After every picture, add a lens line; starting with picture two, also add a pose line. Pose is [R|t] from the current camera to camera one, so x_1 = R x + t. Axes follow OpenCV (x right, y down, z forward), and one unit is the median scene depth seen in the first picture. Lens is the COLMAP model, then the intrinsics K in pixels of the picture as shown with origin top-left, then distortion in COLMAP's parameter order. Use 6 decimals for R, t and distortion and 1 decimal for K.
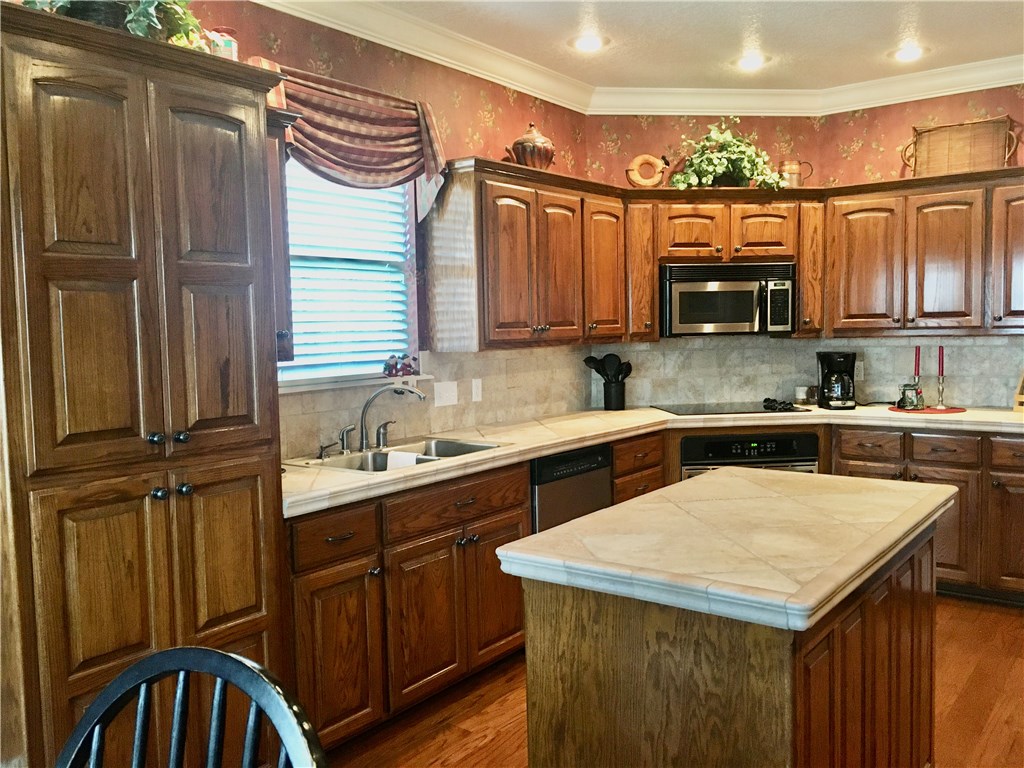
lens RADIAL K [[872.9, 0, 516.0], [0, 872.9, 383.5], [0, 0, 1]] dist [0.062584, -0.058097]
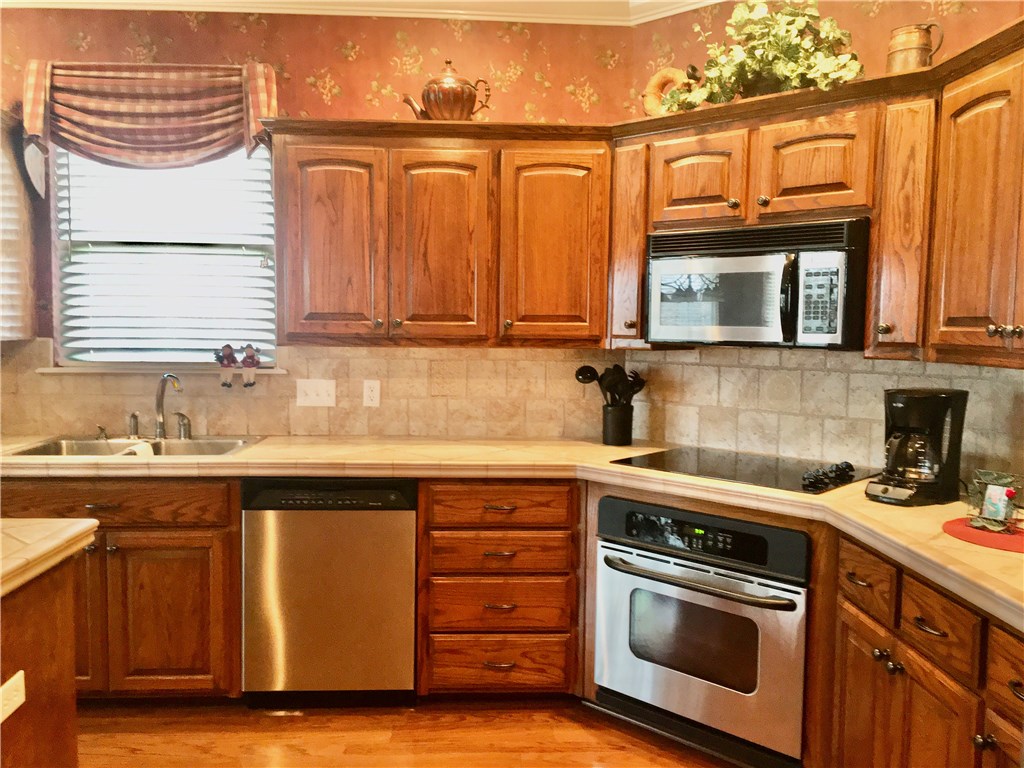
lens RADIAL K [[872.9, 0, 510.7], [0, 872.9, 385.0], [0, 0, 1]] dist [0.062584, -0.058097]
pose [[0.637559, 0.085520, -0.765640, 0.635823], [-0.078778, 0.995847, 0.045634, -0.045668], [0.766363, 0.031221, 0.641648, 0.516201]]
